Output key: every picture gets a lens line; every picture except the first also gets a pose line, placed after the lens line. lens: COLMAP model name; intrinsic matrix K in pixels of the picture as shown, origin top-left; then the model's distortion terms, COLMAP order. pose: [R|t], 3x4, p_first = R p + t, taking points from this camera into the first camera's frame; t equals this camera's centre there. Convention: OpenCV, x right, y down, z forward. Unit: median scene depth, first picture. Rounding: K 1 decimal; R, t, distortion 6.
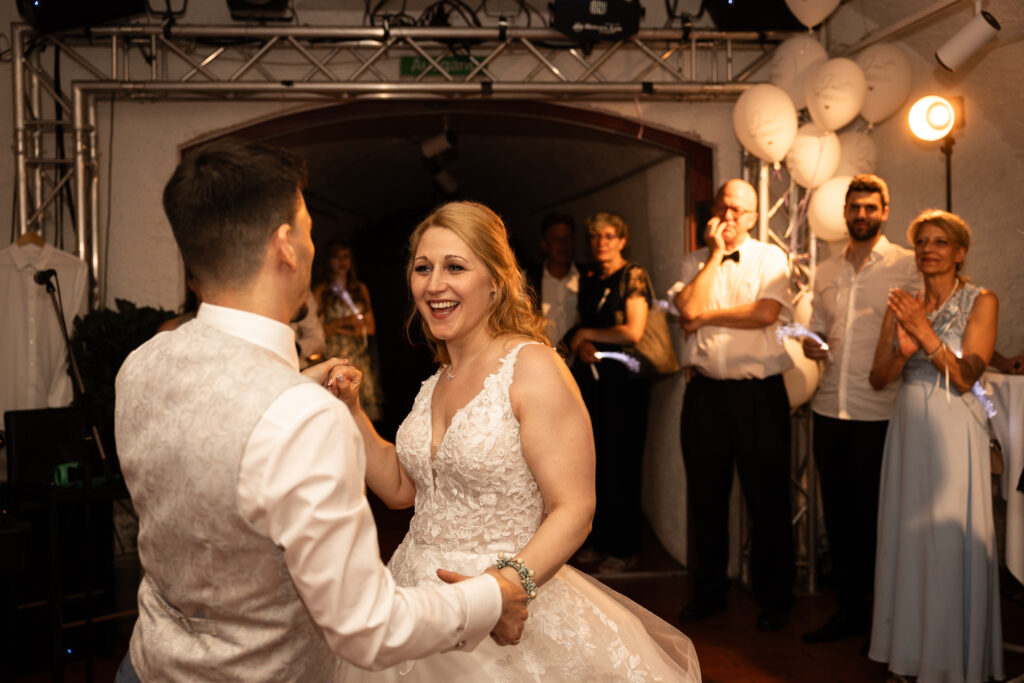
lens RADIAL K [[1164.3, 0, 517.6], [0, 1164.3, 323.4], [0, 0, 1]] dist [-0.035916, 0.000000]
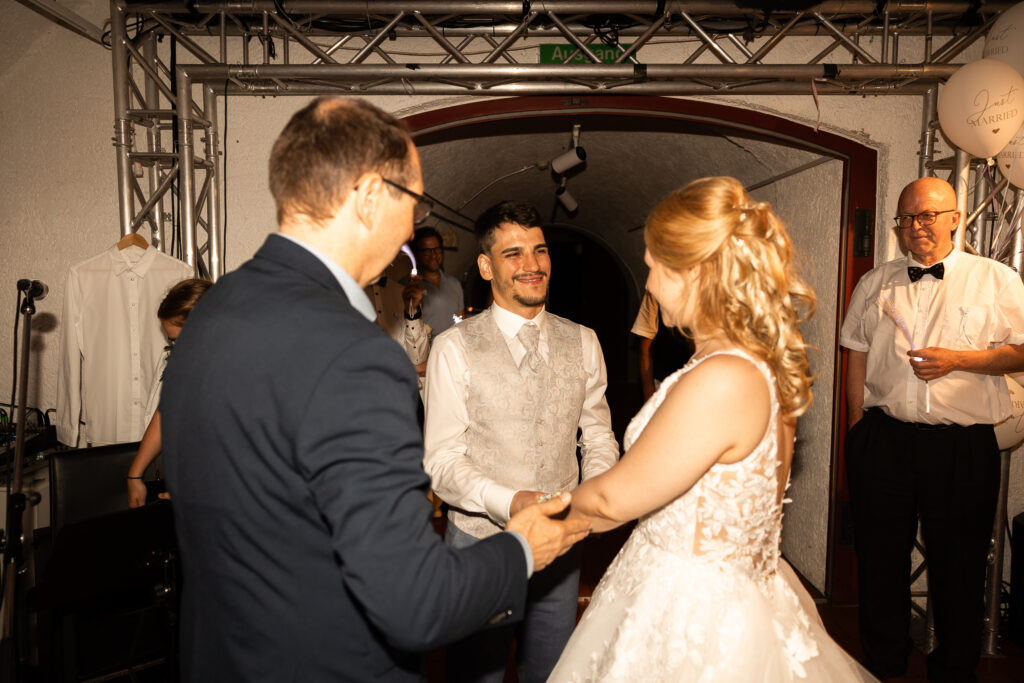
lens RADIAL K [[715.5, 0, 513.1], [0, 715.5, 341.8], [0, 0, 1]] dist [0.000980, 0.000288]
pose [[0.994295, 0.023858, -0.103967, -0.060172], [-0.019112, 0.998739, 0.046416, -0.024396], [0.104943, -0.044164, 0.993497, 0.449248]]
